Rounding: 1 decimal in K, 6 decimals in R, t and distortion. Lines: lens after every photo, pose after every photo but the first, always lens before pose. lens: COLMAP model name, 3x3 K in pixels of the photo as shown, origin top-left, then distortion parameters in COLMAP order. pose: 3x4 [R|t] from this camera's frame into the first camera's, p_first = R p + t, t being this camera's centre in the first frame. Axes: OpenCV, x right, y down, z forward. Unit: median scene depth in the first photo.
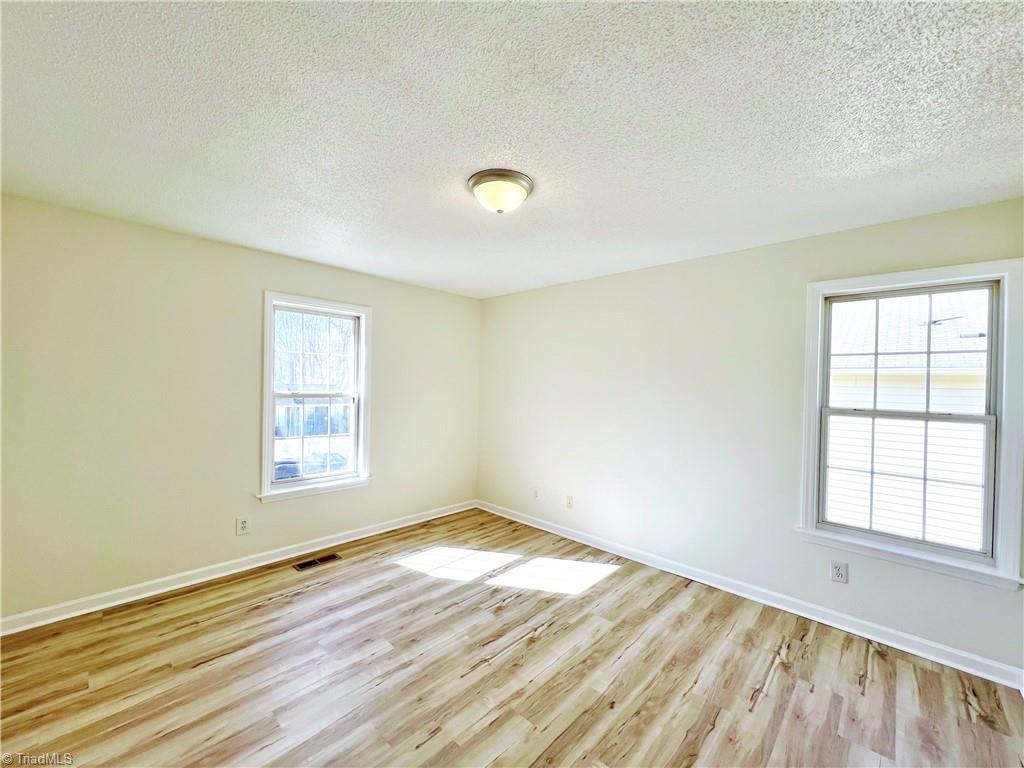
lens RADIAL K [[409.8, 0, 512.0], [0, 409.8, 384.0], [0, 0, 1]] dist [-0.000614, 0.000407]
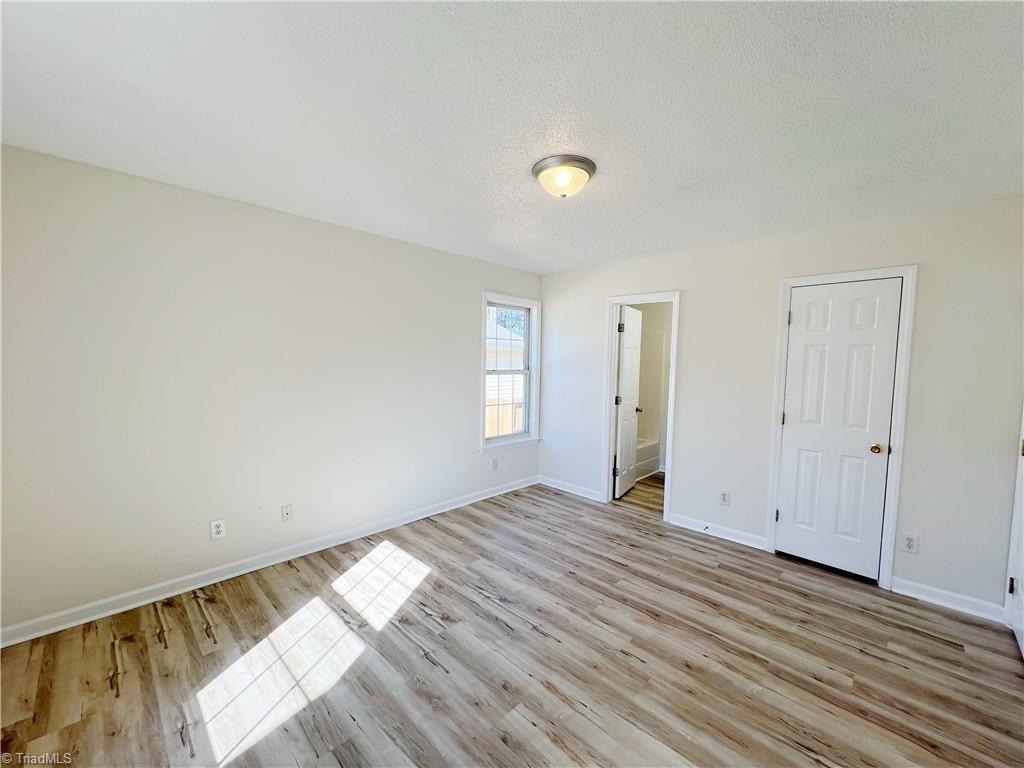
lens RADIAL K [[409.8, 0, 512.0], [0, 409.8, 384.0], [0, 0, 1]] dist [-0.000614, 0.000407]
pose [[0.022000, -0.082774, 0.996325, -0.903489], [-0.015981, 0.996410, 0.083134, -0.026834], [-0.999630, -0.017751, 0.020598, 0.896409]]
